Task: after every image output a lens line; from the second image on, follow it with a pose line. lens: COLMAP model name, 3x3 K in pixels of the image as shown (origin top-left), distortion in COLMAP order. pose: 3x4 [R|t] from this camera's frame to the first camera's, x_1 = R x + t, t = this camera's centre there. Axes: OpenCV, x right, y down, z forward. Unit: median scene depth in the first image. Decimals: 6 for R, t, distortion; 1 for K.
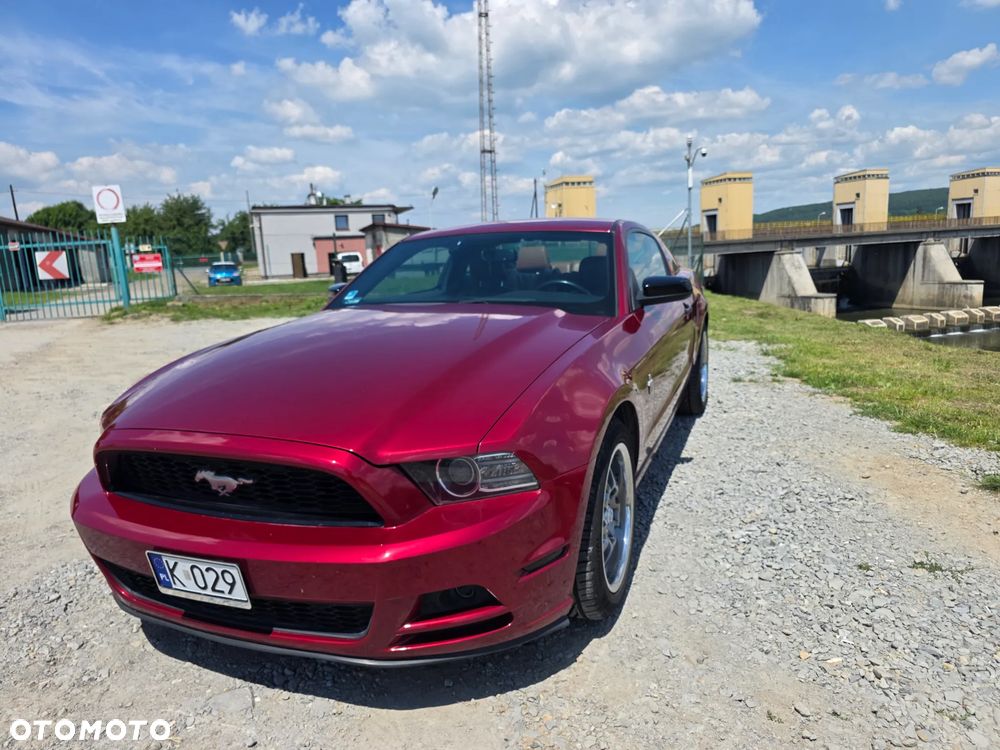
lens RADIAL K [[695.0, 0, 502.4], [0, 695.0, 372.7], [0, 0, 1]] dist [0.056300, -0.054398]
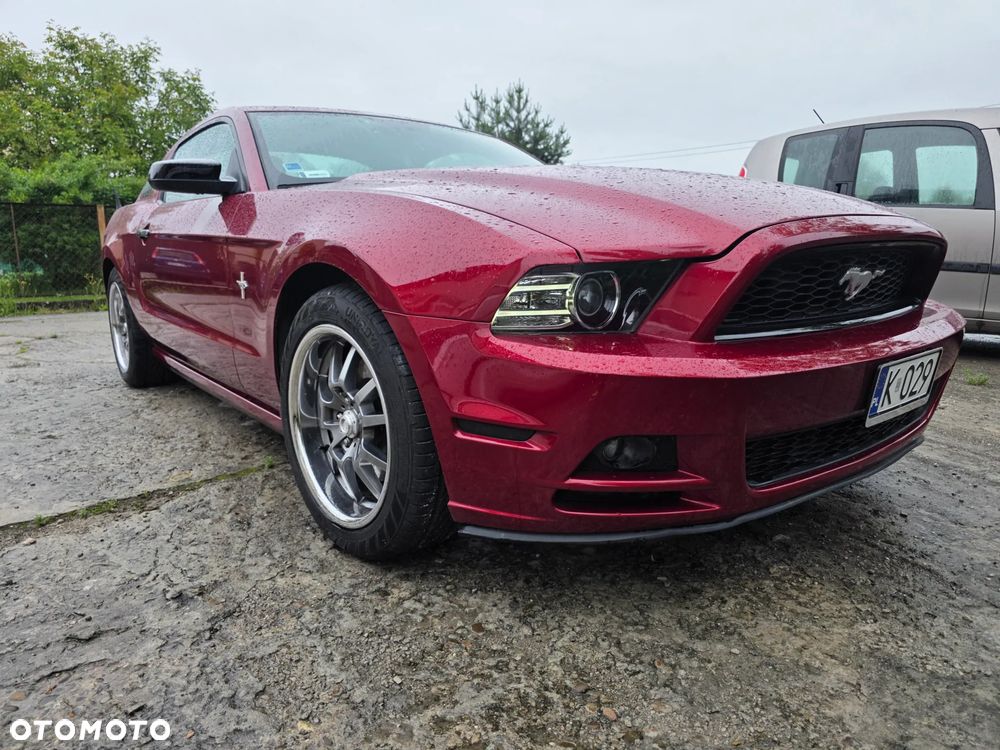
lens RADIAL K [[693.3, 0, 497.9], [0, 693.3, 364.5], [0, 0, 1]] dist [0.062342, -0.054464]
pose [[0.483802, -0.113230, 0.867822, -0.614094], [0.161459, 0.986122, 0.038654, 0.070358], [-0.860155, 0.121416, 0.495370, 0.442783]]
